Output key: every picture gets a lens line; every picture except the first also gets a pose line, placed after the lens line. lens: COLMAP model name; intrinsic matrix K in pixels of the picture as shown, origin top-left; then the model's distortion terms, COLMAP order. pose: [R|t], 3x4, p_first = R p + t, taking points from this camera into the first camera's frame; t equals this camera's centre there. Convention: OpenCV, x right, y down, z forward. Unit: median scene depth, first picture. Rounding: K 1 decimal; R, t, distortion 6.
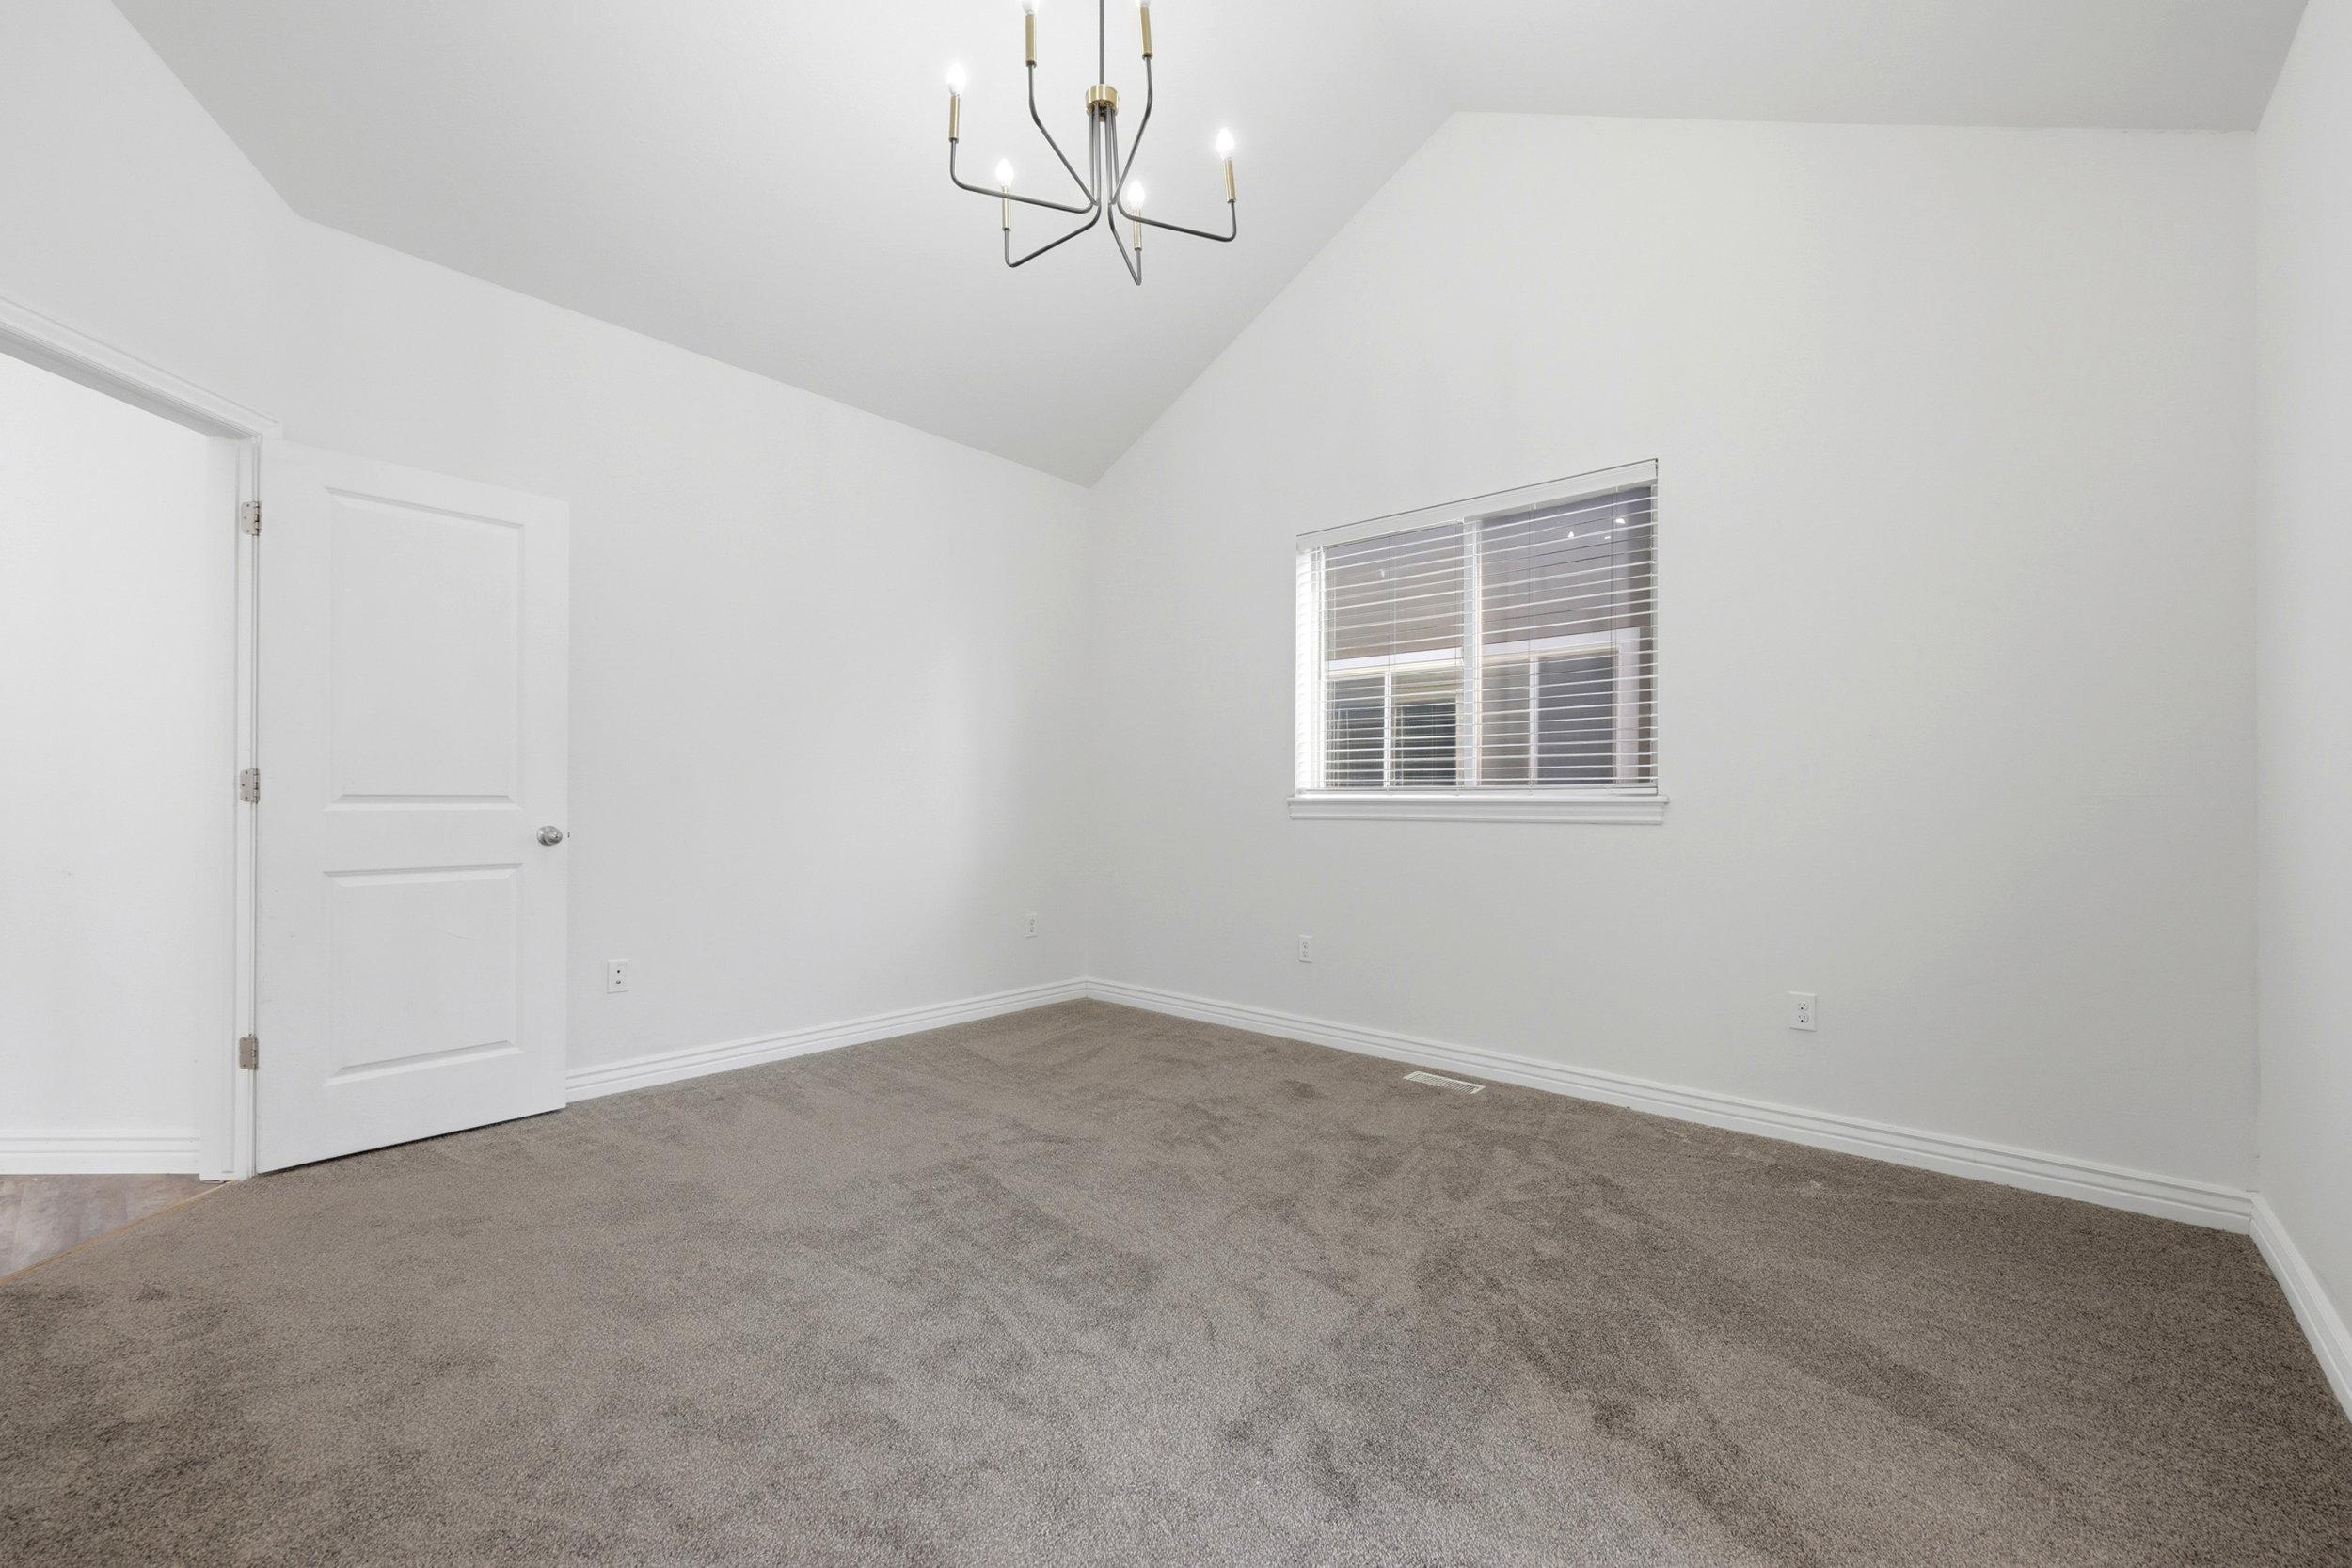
lens RADIAL K [[969.1, 0, 1171.1], [0, 969.1, 794.0], [0, 0, 1]] dist [0.001852, 0.000306]
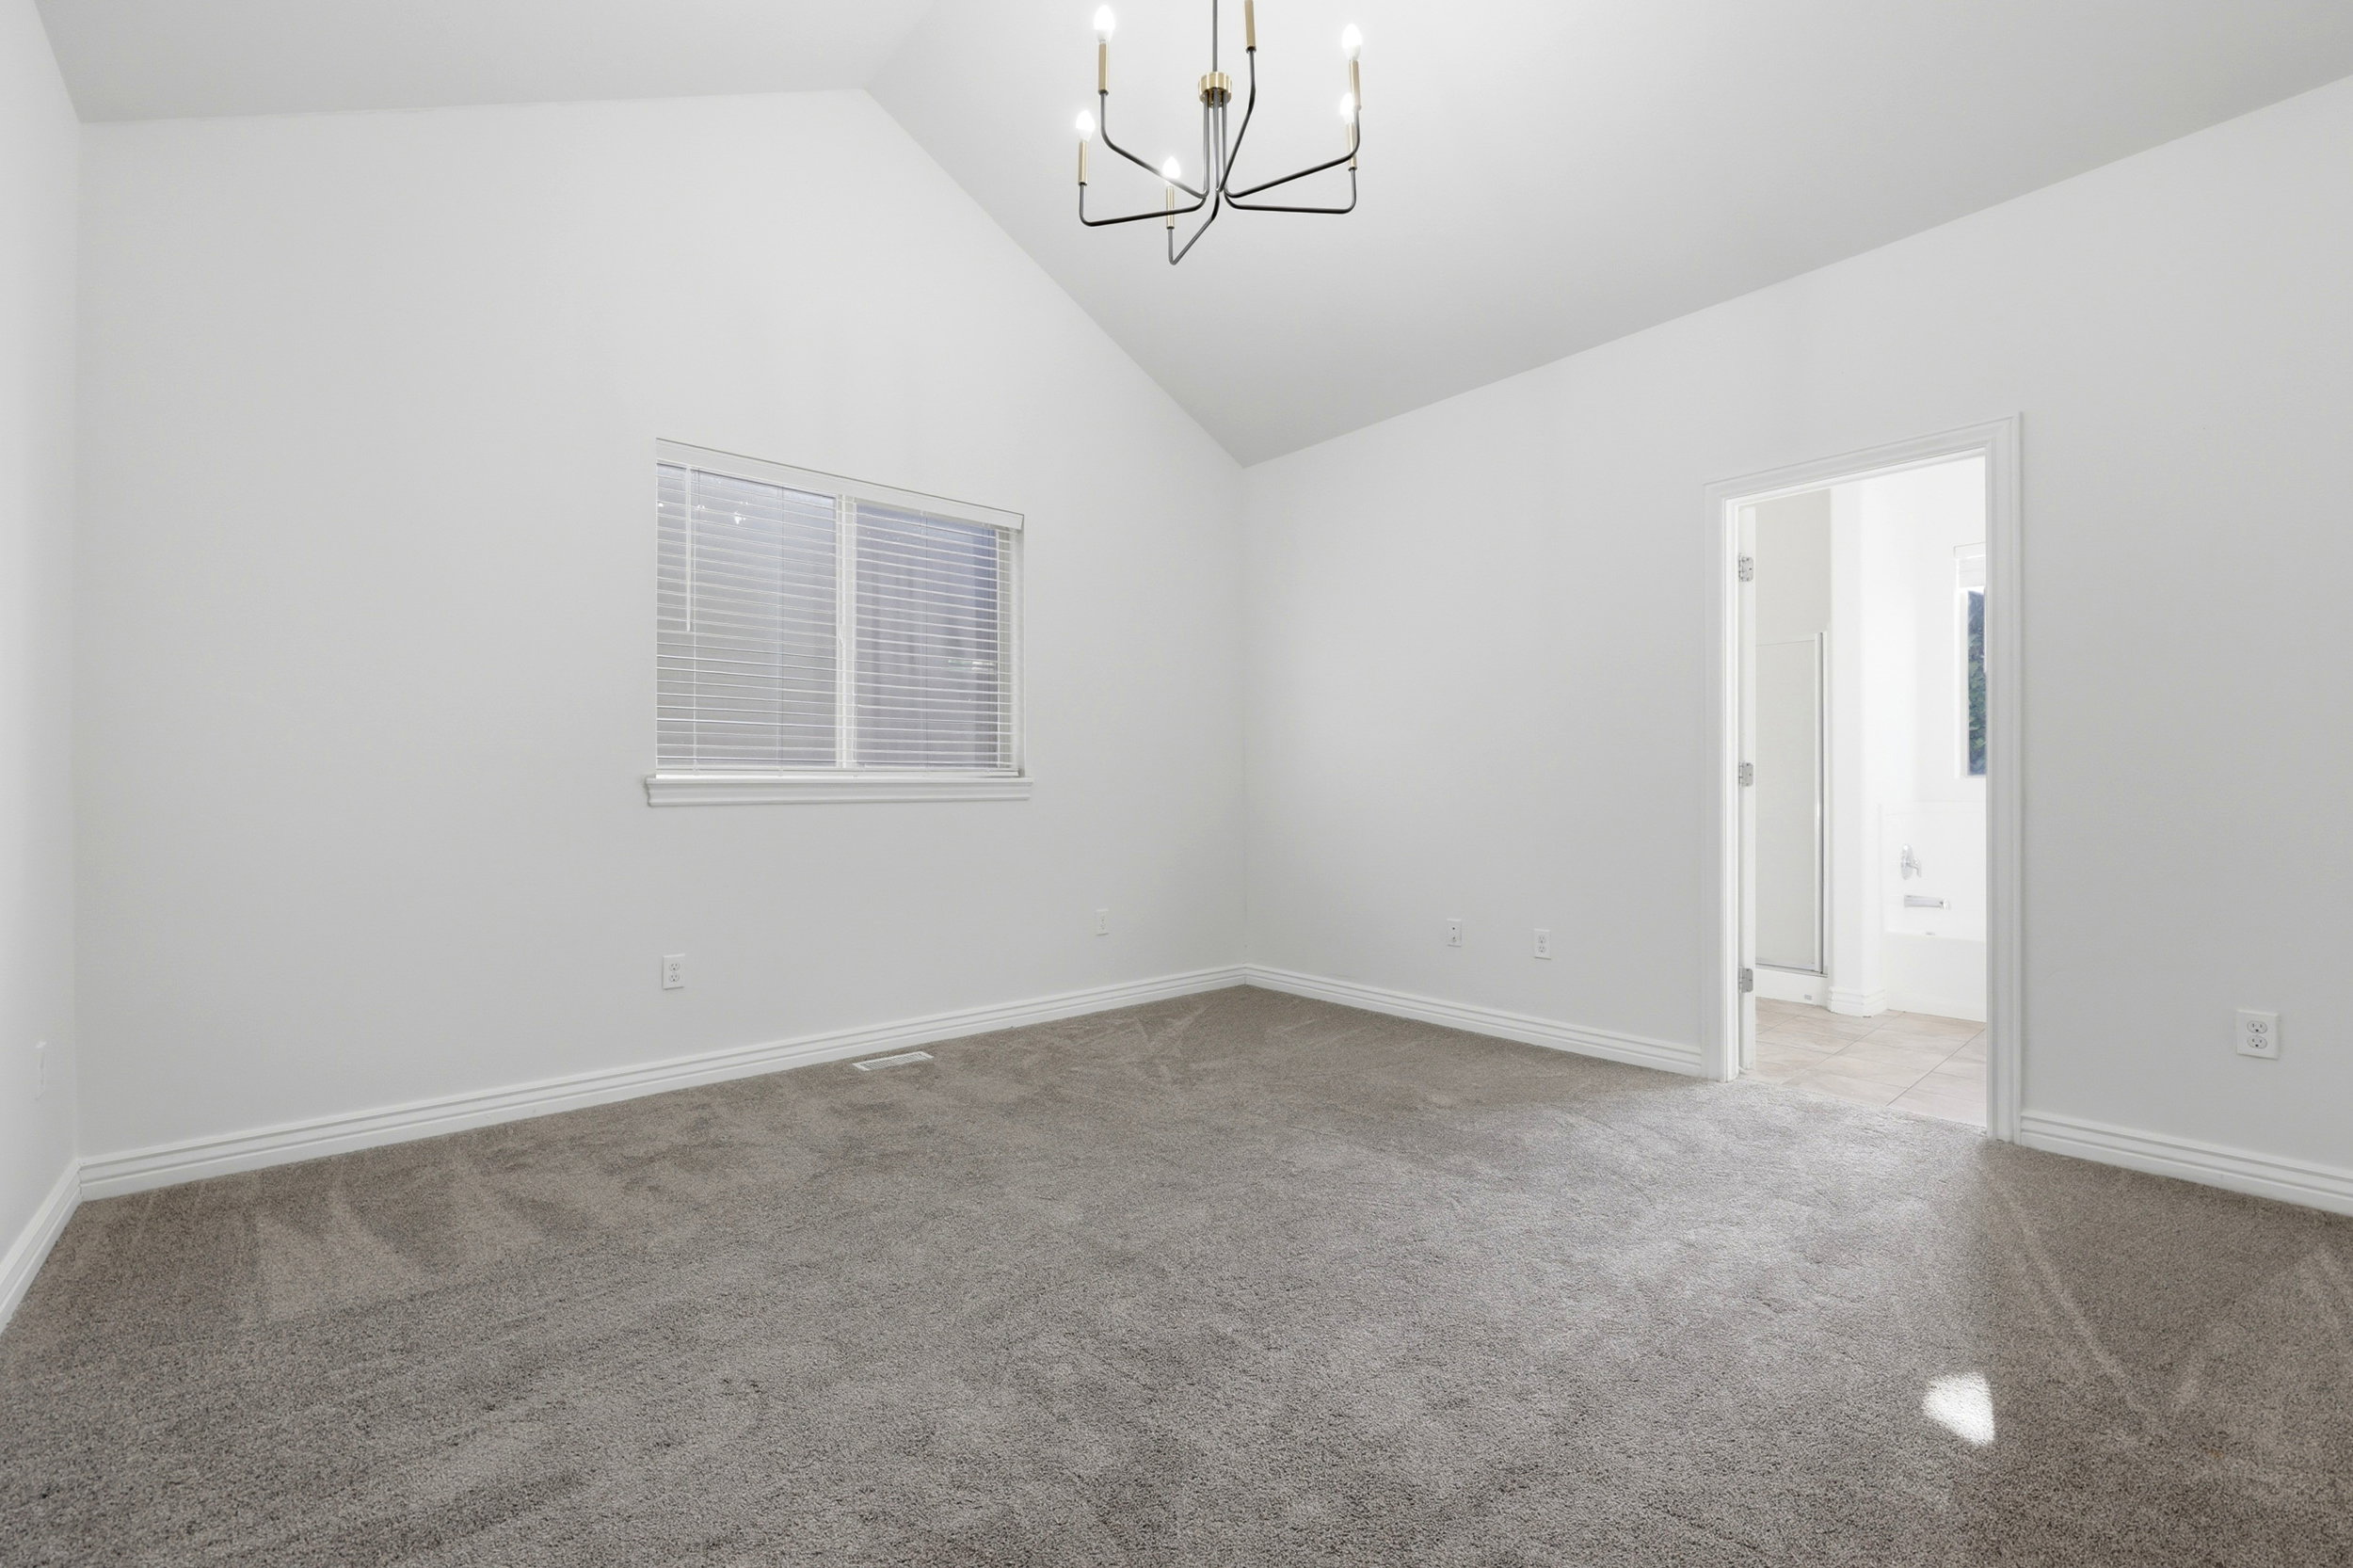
lens RADIAL K [[969.6, 0, 1172.0], [0, 969.6, 780.2], [0, 0, 1]] dist [0.001852, 0.000306]
pose [[0.134089, -0.000686, 0.990969, -0.645809], [-0.004466, 0.999989, 0.001296, 0.002453], [-0.990959, -0.004600, 0.134085, 0.550380]]
